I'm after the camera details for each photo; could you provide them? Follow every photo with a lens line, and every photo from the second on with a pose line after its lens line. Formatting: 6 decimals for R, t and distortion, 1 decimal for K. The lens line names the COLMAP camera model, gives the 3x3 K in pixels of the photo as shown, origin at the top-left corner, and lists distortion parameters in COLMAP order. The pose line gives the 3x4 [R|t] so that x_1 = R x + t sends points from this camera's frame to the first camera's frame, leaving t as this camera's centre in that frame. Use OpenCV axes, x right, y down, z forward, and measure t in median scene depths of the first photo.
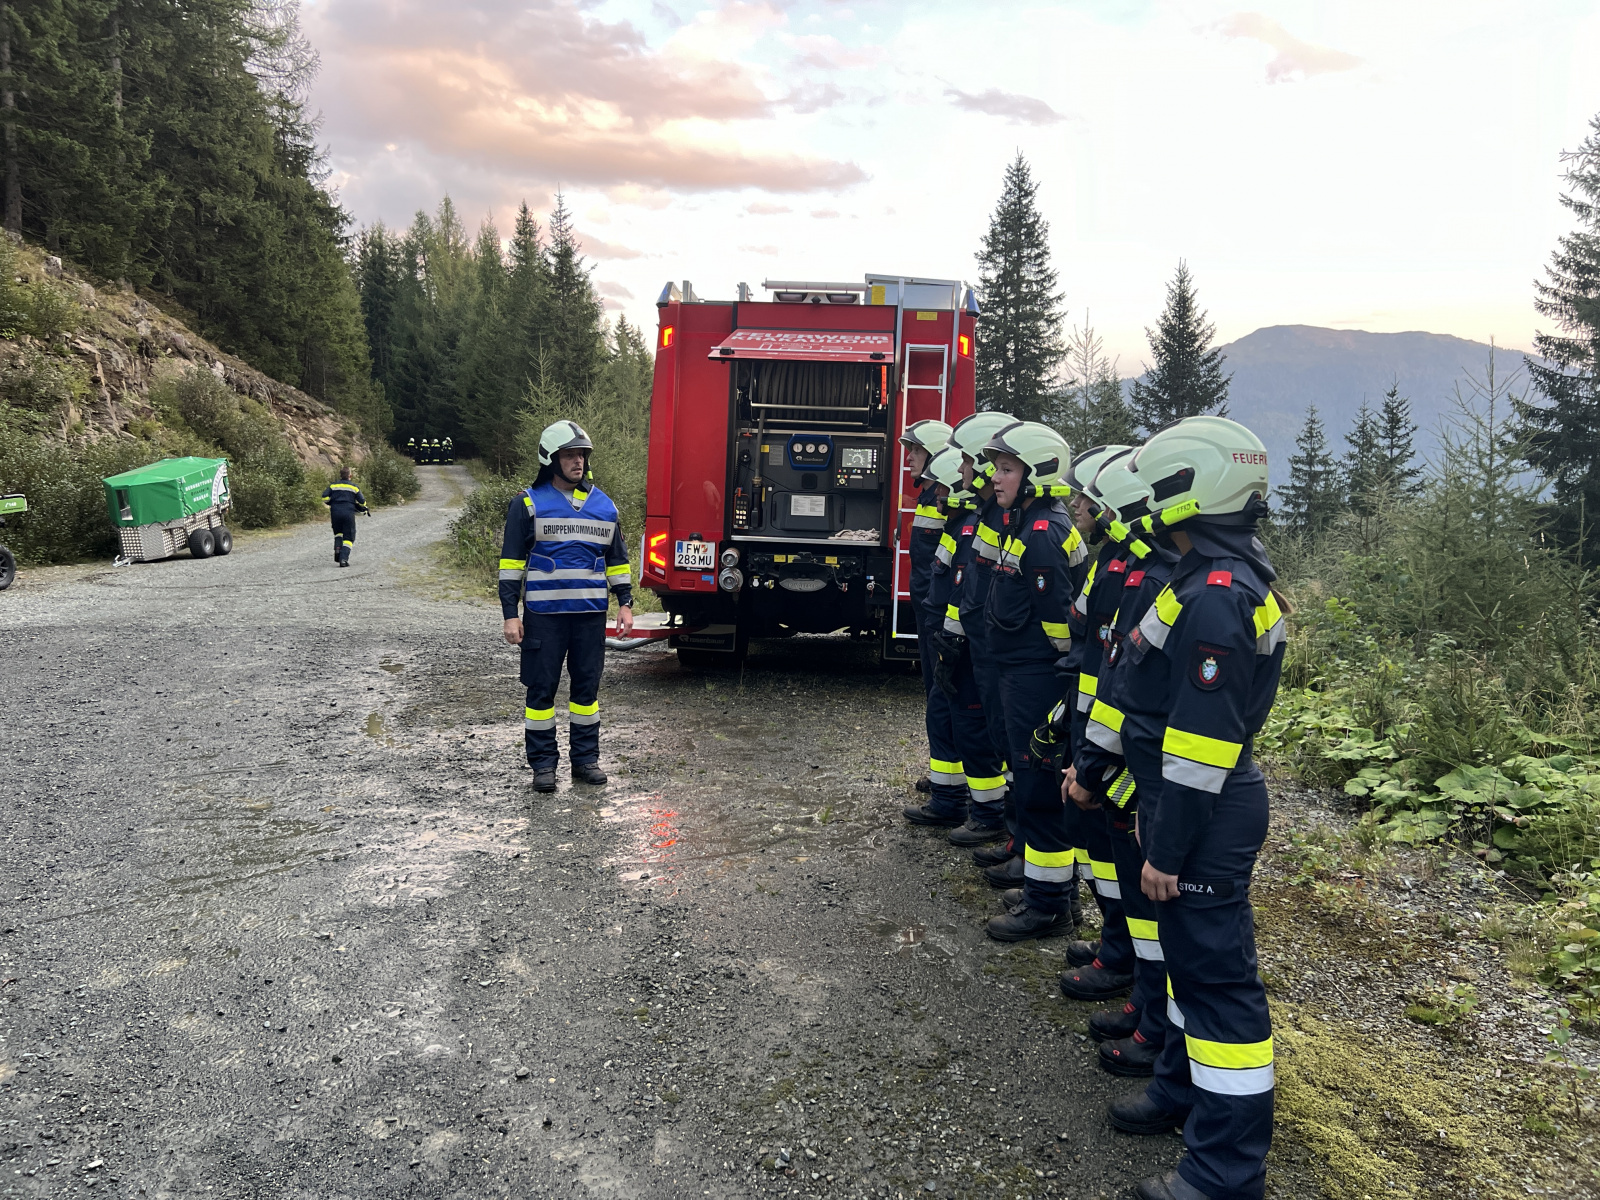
lens RADIAL K [[1224.9, 0, 800.0], [0, 1224.9, 600.0], [0, 0, 1]] dist [0.085482, -0.052031]
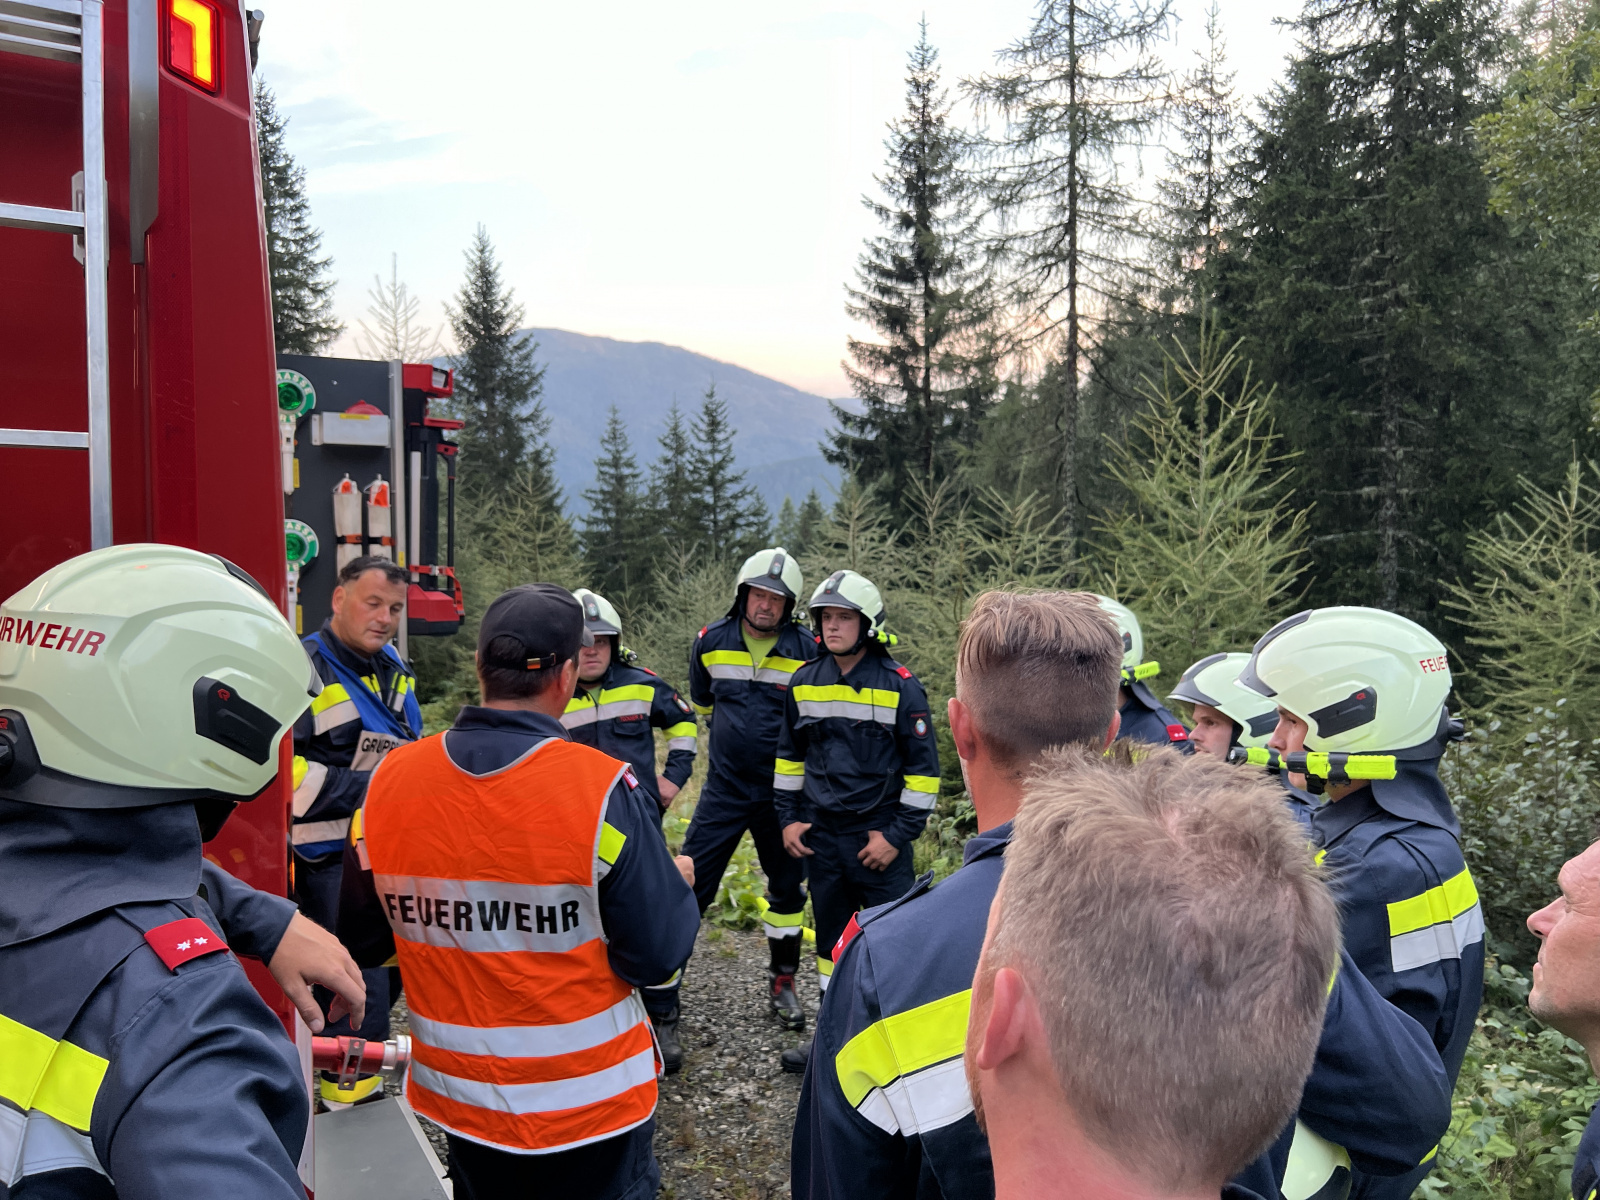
lens RADIAL K [[1177.1, 0, 800.0], [0, 1177.1, 600.0], [0, 0, 1]] dist [-0.009317, -0.000389]
pose [[0.830596, -0.067311, 0.552792, 0.032377], [0.061042, 0.997691, 0.029765, -0.033256], [-0.553520, 0.009021, 0.832787, 0.224276]]
